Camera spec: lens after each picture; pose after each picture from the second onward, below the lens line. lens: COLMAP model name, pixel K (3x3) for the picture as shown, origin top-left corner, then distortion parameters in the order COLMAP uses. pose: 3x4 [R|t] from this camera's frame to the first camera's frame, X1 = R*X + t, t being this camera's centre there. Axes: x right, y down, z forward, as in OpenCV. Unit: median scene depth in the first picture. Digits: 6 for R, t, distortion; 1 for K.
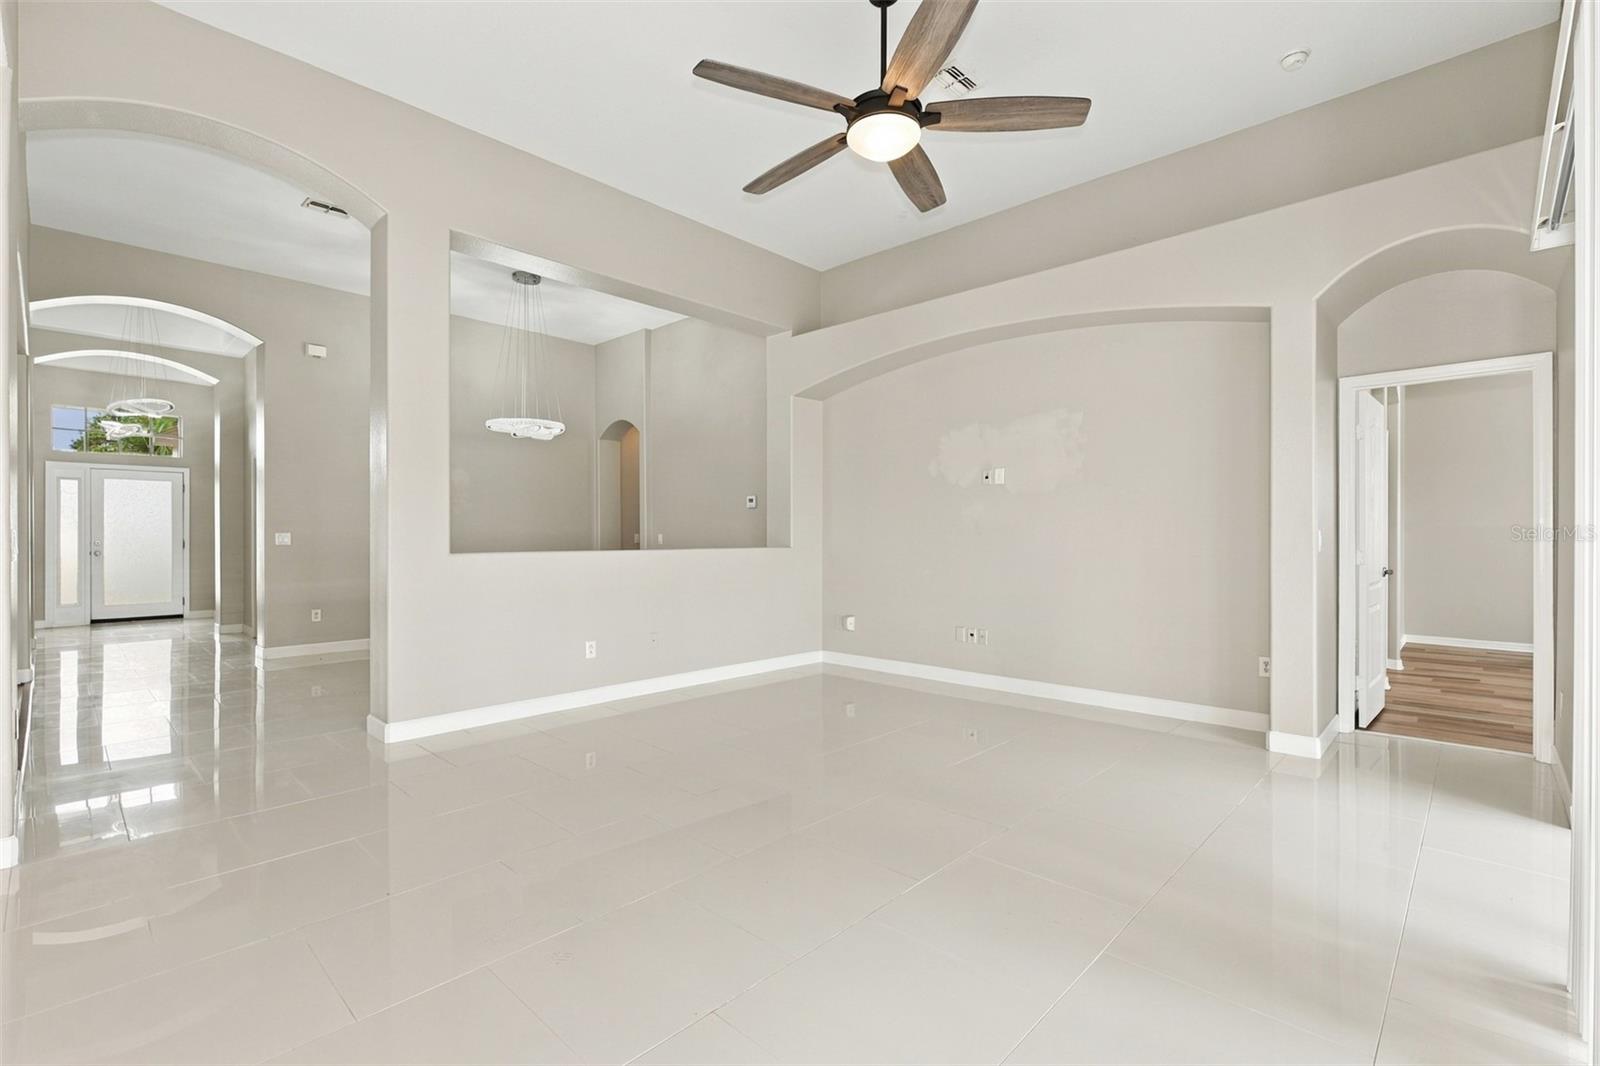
lens RADIAL K [[720.6, 0, 805.8], [0, 720.6, 531.7], [0, 0, 1]] dist [-0.001860, 0.001419]
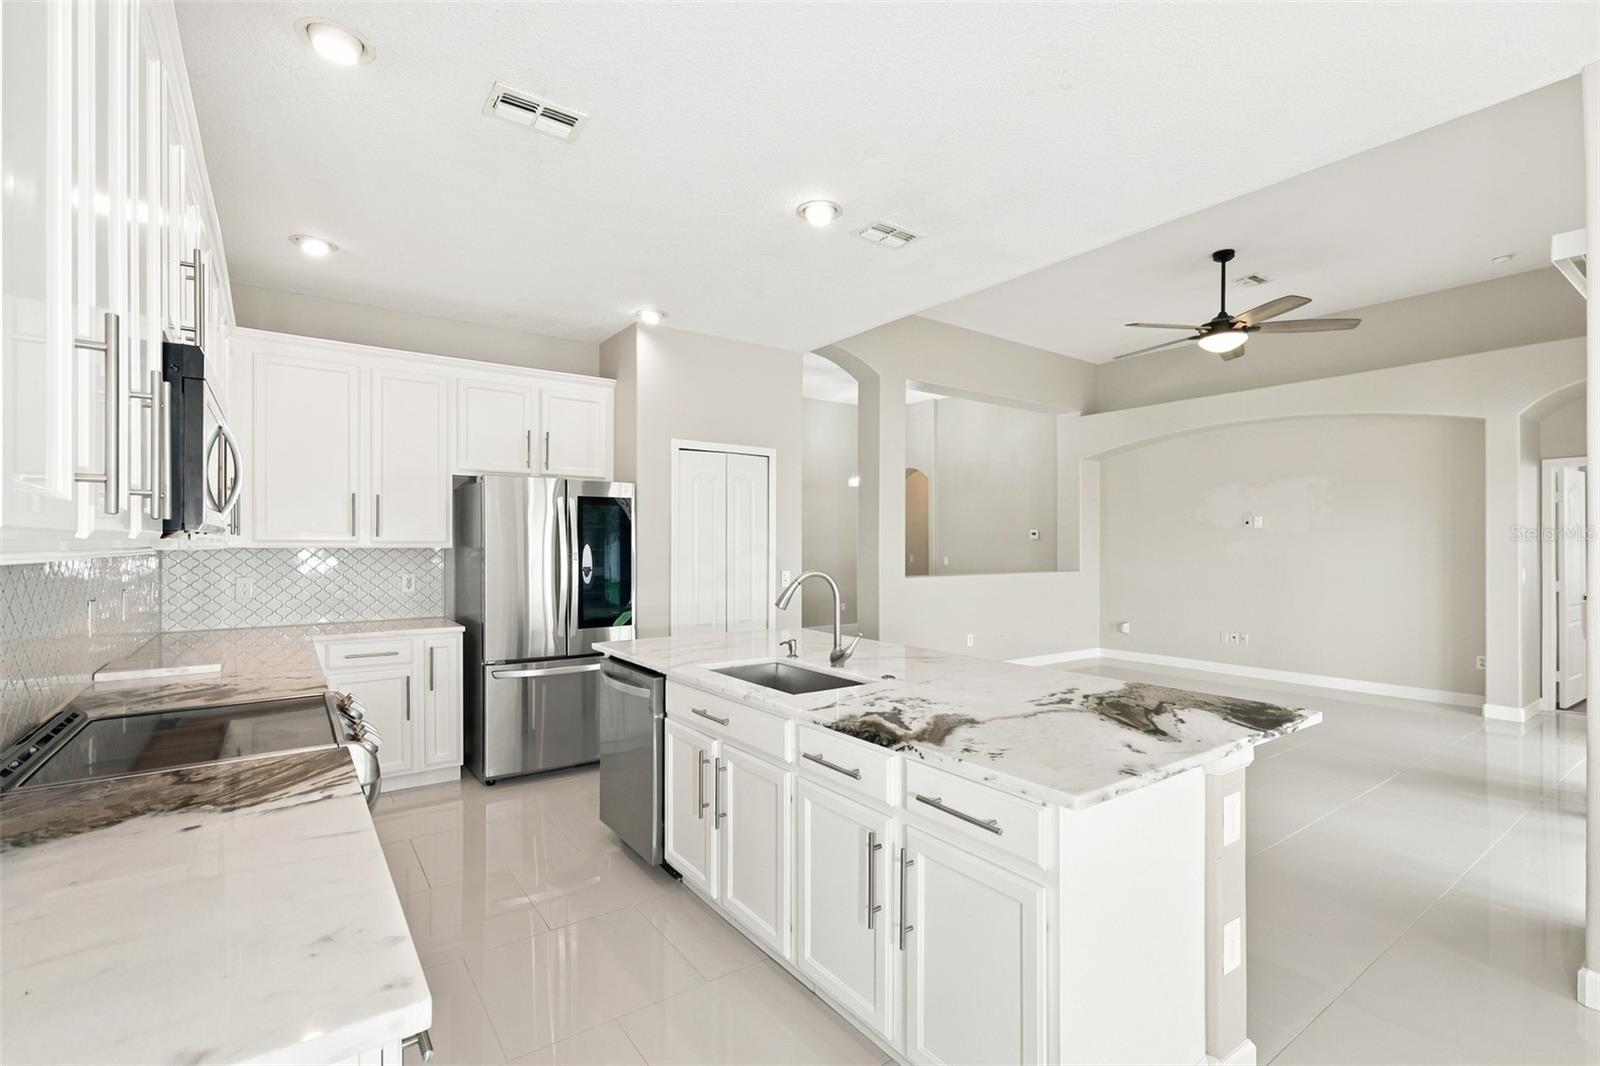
lens RADIAL K [[720.6, 0, 811.2], [0, 720.6, 543.2], [0, 0, 1]] dist [-0.001860, 0.001419]
pose [[0.983546, -0.000959, -0.180656, -0.312033], [0.001219, 0.999998, 0.001323, -0.038279], [0.180654, -0.001522, 0.983545, -0.489599]]
